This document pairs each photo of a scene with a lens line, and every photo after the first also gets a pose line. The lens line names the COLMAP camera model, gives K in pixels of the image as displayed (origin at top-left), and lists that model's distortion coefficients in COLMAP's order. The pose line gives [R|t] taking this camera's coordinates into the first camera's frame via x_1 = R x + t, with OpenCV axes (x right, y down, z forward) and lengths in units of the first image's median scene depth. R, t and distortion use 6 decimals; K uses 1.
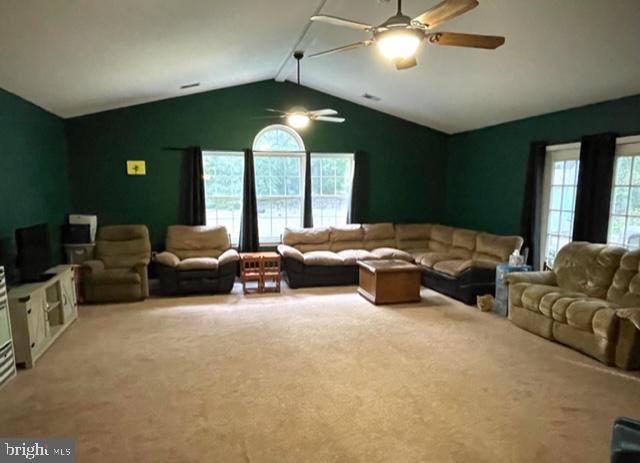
lens RADIAL K [[427.5, 0, 320.0], [0, 427.5, 231.5], [0, 0, 1]] dist [-0.003006, -0.001432]
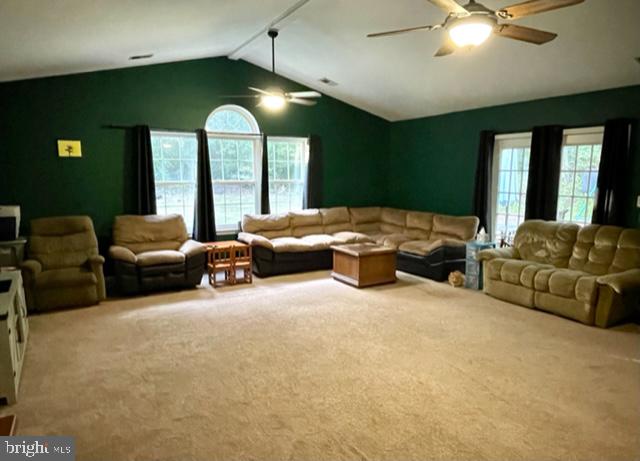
lens RADIAL K [[421.9, 0, 320.0], [0, 421.9, 218.3], [0, 0, 1]] dist [-0.002338, -0.001307]
pose [[0.960382, -0.029907, 0.277078, -0.205473], [0.027876, 0.999548, 0.011266, -0.006998], [-0.277289, -0.003096, 0.960781, 0.061148]]
